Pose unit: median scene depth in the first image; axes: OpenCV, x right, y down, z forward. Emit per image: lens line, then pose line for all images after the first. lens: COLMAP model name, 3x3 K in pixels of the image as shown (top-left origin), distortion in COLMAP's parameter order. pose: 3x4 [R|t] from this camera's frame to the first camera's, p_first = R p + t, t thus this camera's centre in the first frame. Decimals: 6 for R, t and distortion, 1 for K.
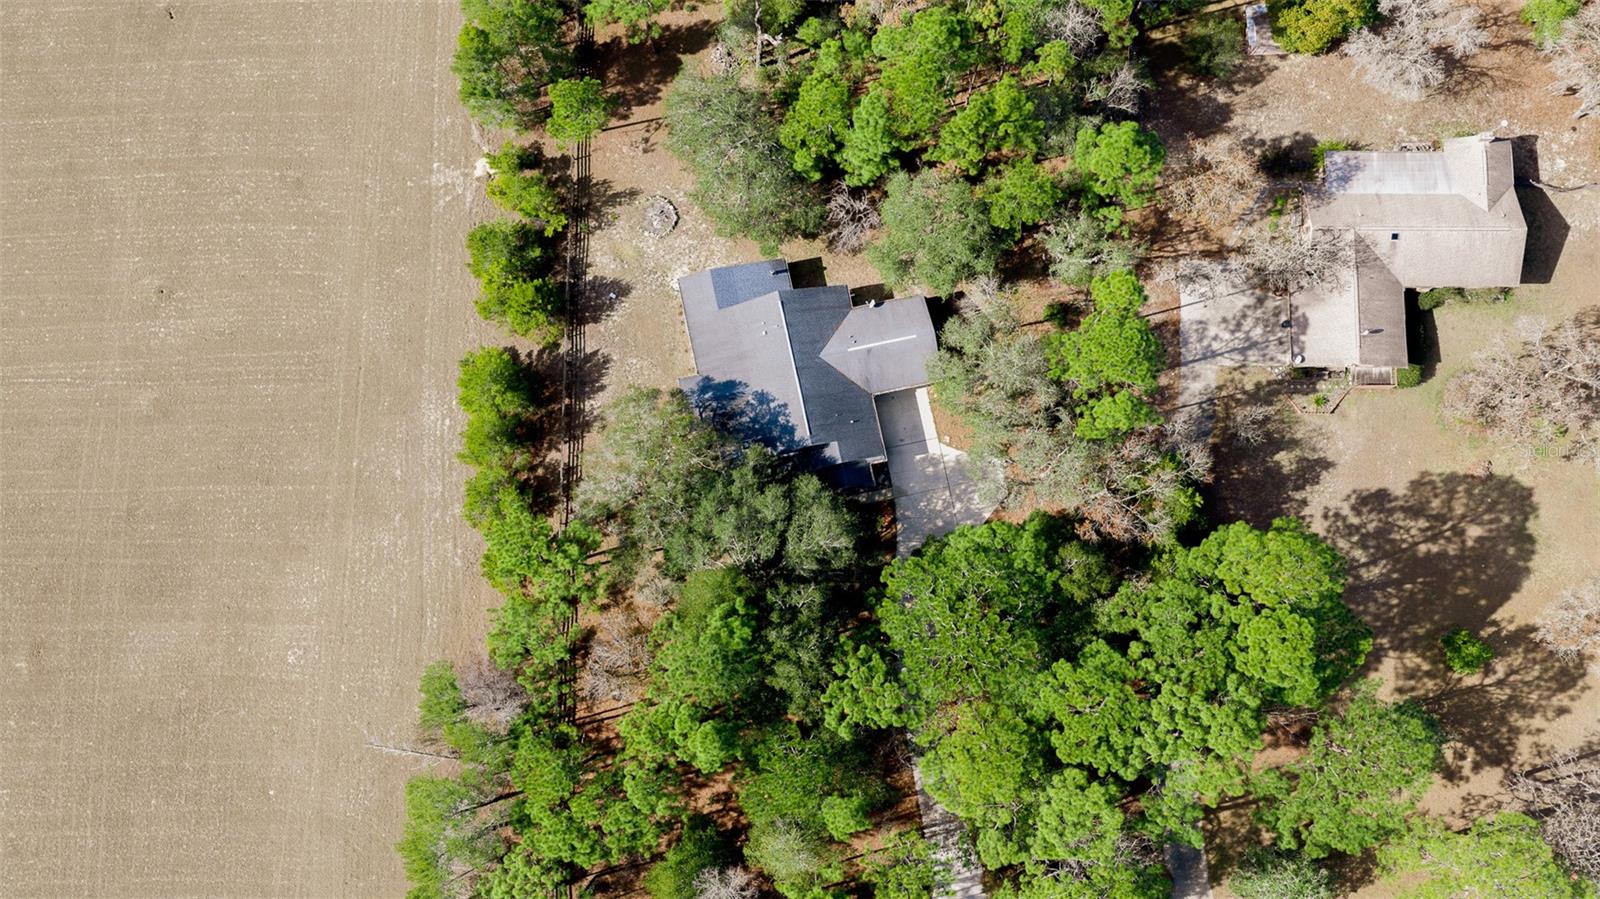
lens RADIAL K [[1287.1, 0, 803.5], [0, 1287.1, 449.4], [0, 0, 1]] dist [0.007100, -0.012650]
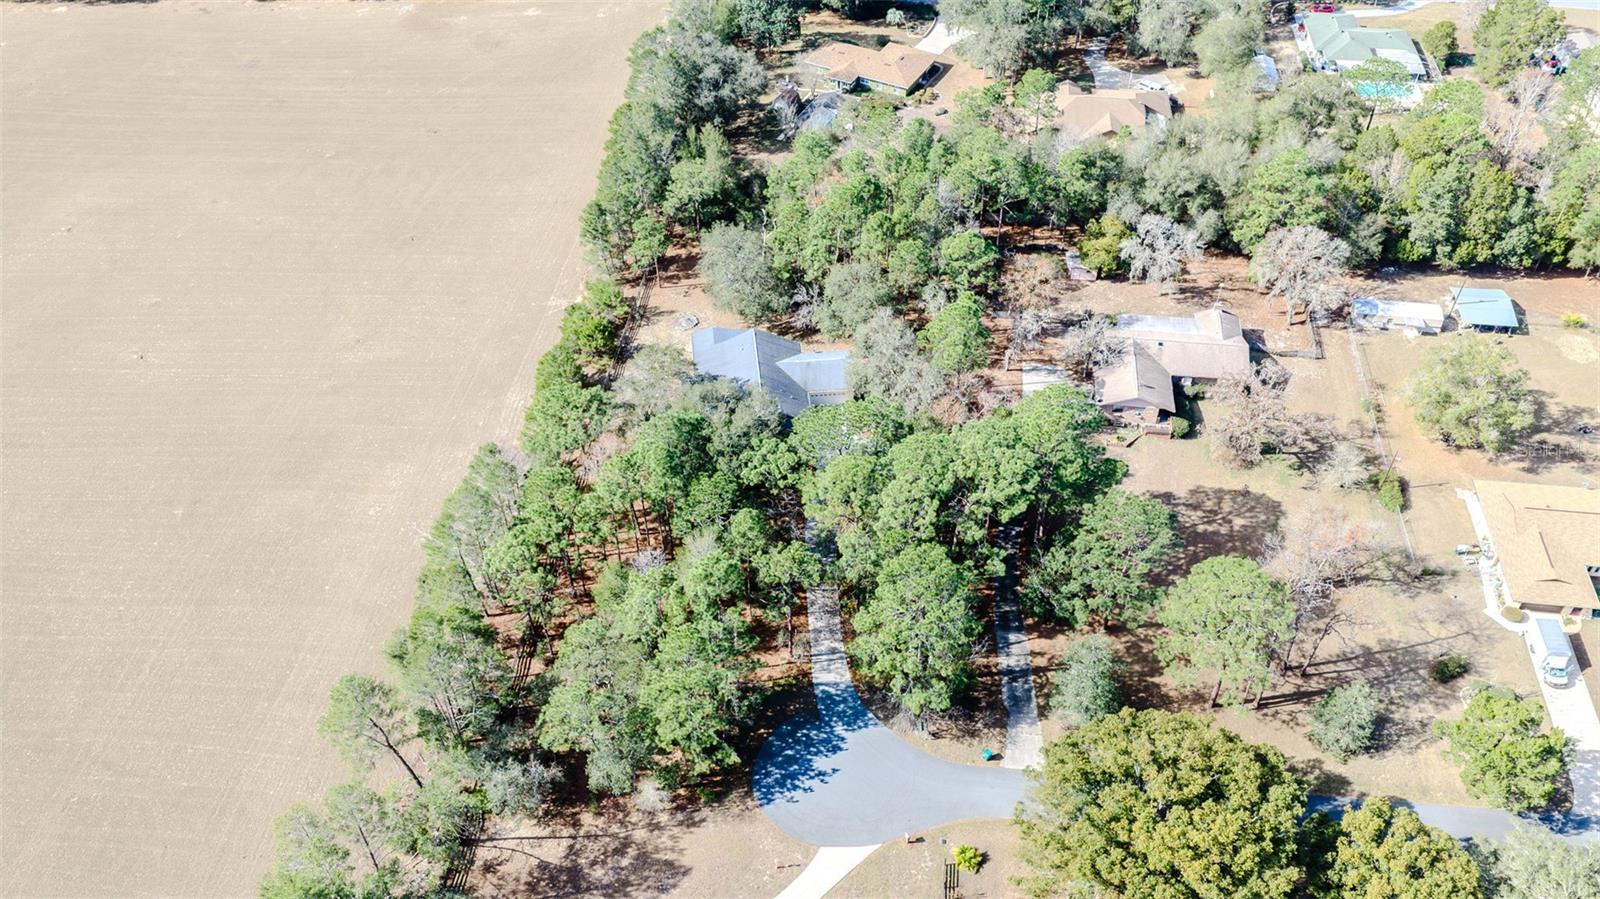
lens RADIAL K [[1287.1, 0, 798.1], [0, 1287.1, 446.8], [0, 0, 1]] dist [0.007100, -0.012650]
pose [[0.993561, 0.078735, -0.081471, 0.162534], [-0.112313, 0.779125, -0.616726, 0.892391], [0.014918, 0.621905, 0.782951, -0.120334]]
